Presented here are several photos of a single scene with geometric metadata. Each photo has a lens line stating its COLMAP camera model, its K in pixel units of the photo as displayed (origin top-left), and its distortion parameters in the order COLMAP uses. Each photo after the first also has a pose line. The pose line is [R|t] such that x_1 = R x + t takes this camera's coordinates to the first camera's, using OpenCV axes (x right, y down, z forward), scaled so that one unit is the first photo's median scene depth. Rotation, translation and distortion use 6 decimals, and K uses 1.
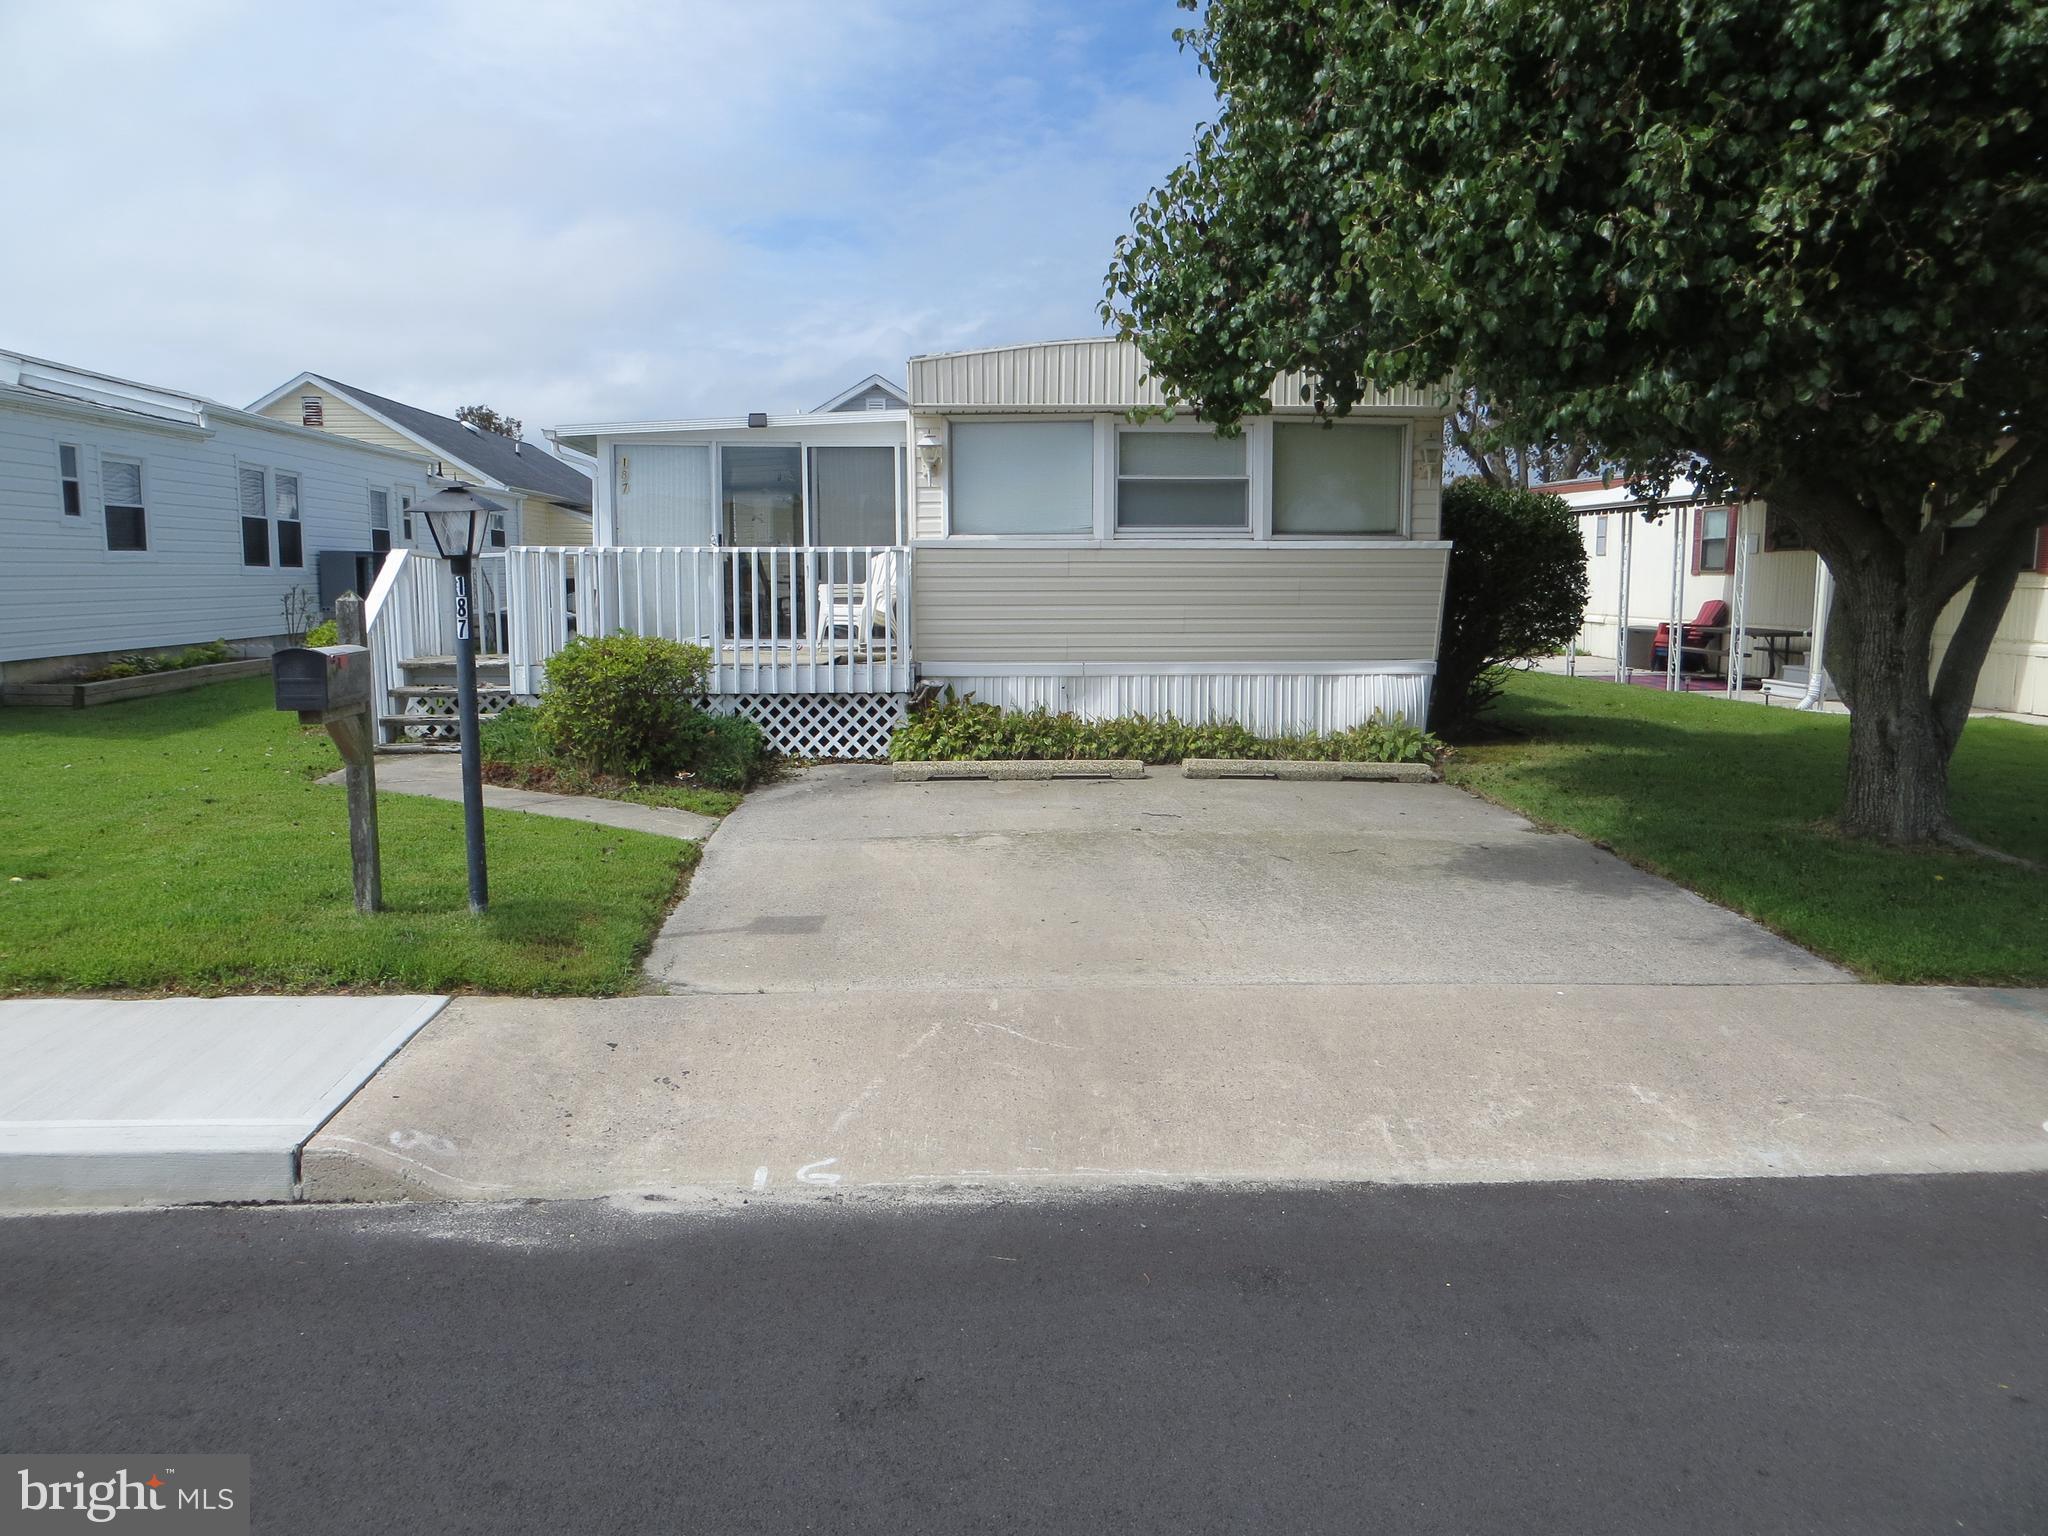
lens RADIAL K [[1507.5, 0, 1024.0], [0, 1507.5, 768.0], [0, 0, 1]] dist [-0.020236, -0.003309]
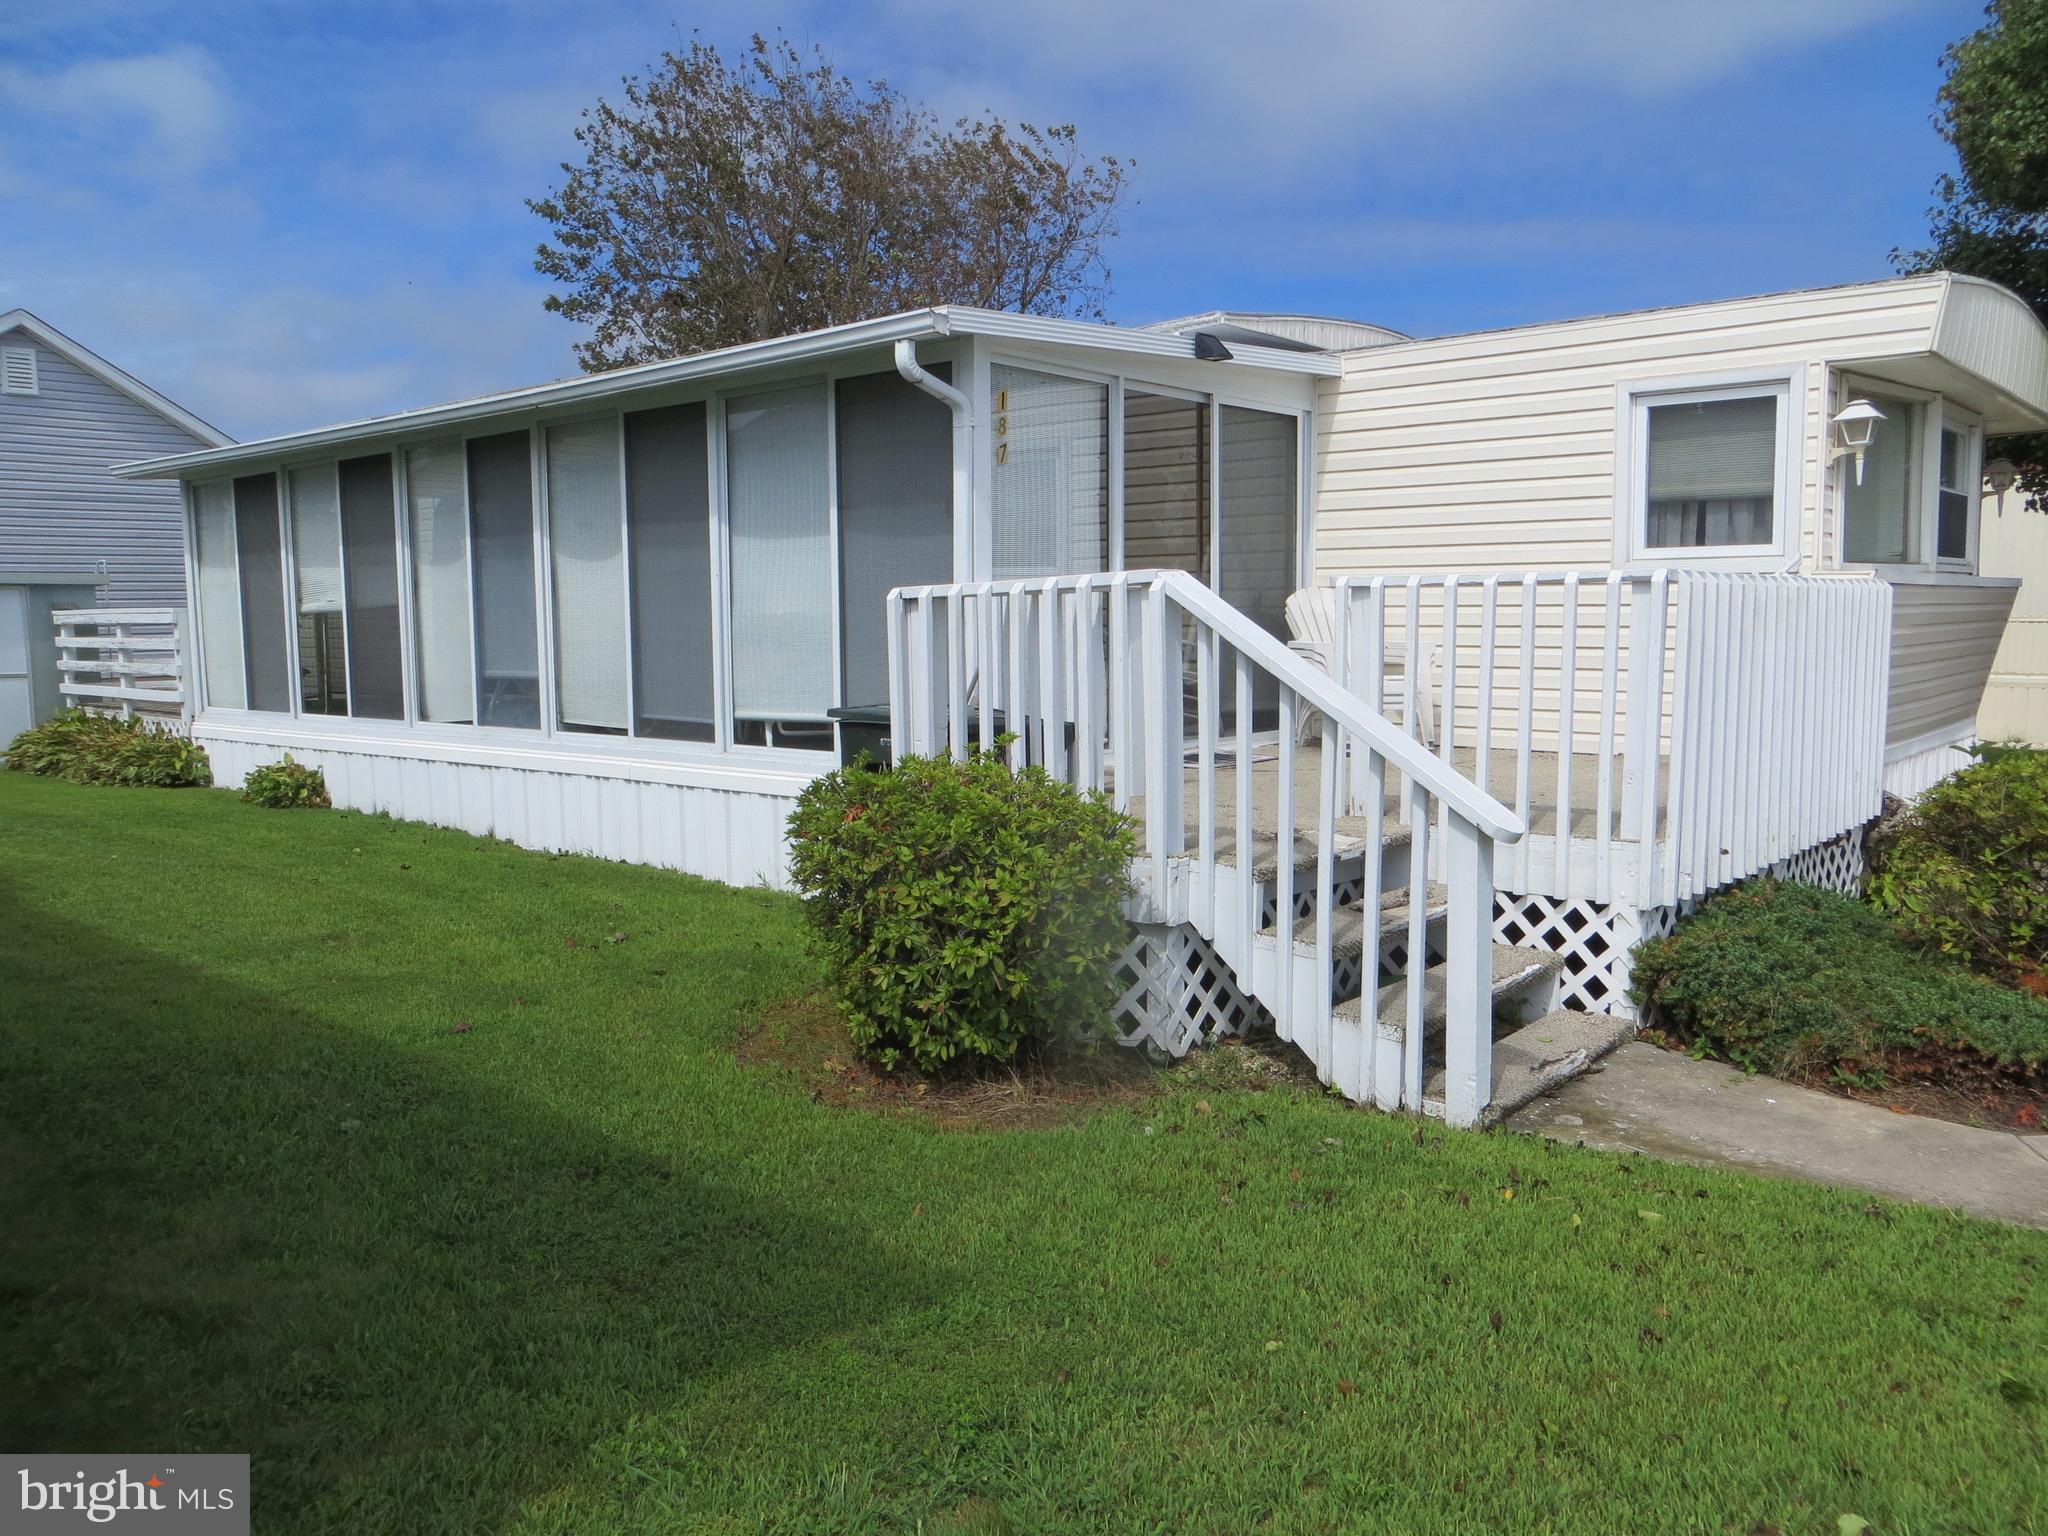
lens RADIAL K [[1507.5, 0, 1024.0], [0, 1507.5, 768.0], [0, 0, 1]] dist [-0.020236, -0.003309]
pose [[0.710202, -0.080296, 0.699404, -0.746951], [0.097489, 0.995120, 0.015252, -0.111888], [-0.697215, 0.057352, 0.714564, 0.798014]]
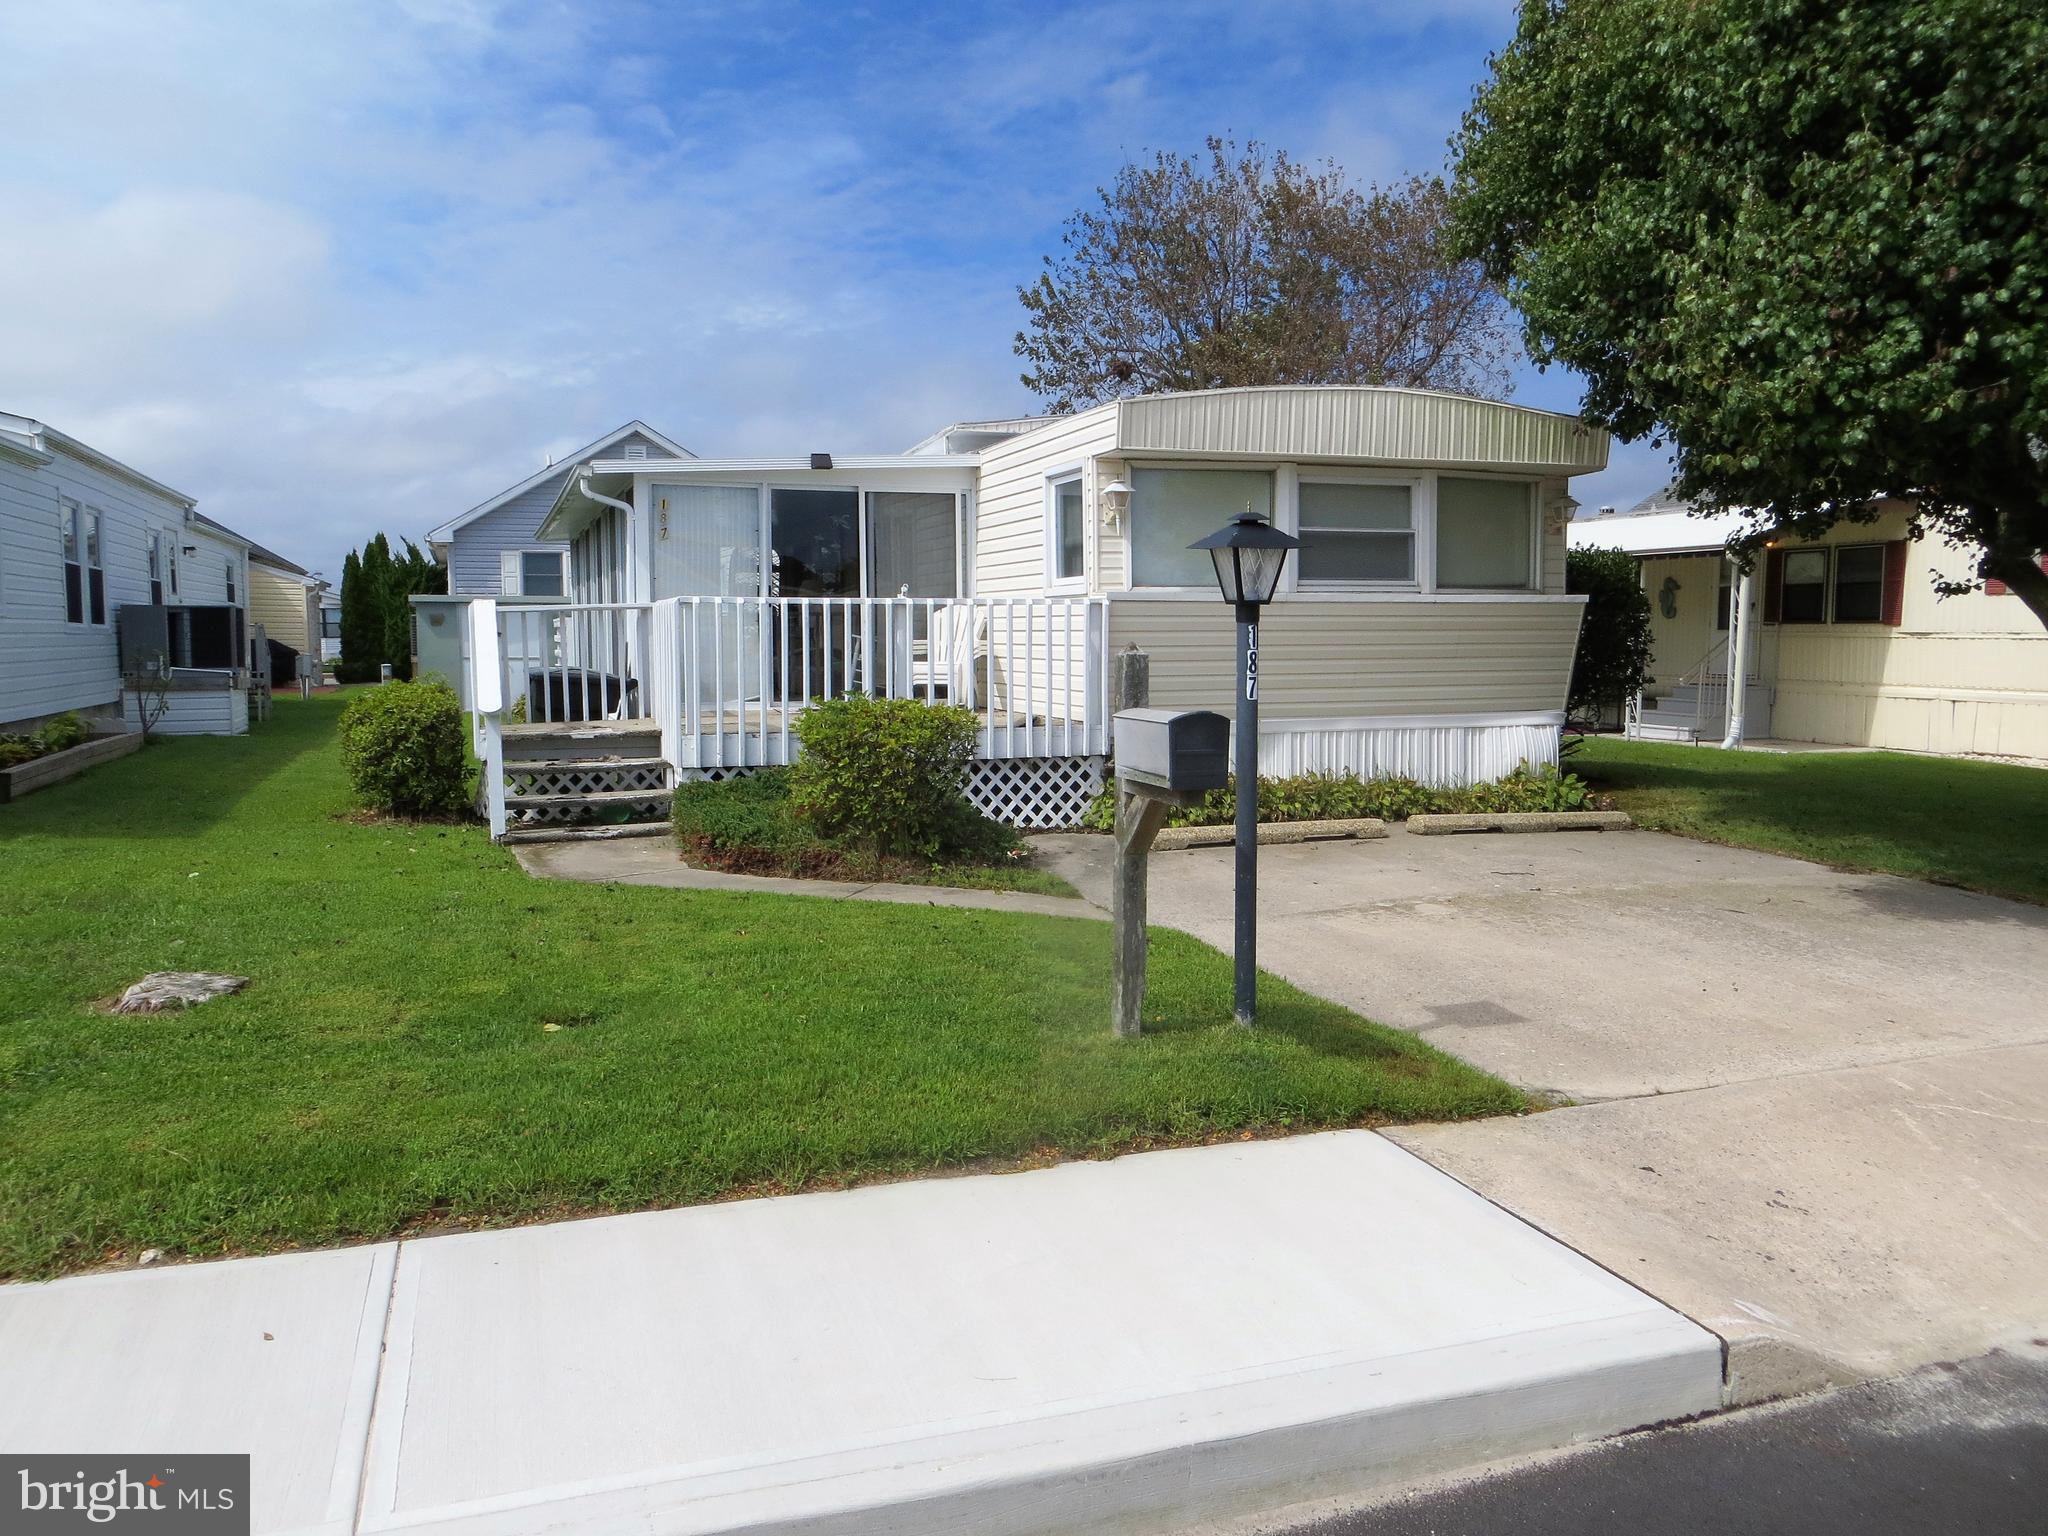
lens RADIAL K [[1515.1, 0, 1024.0], [0, 1515.1, 768.0], [0, 0, 1]] dist [-0.000763, -0.002775]
pose [[0.962809, -0.027431, 0.268788, -0.375468], [0.037431, 0.998782, -0.032148, -0.013775], [-0.267579, 0.041014, 0.962663, 0.110871]]
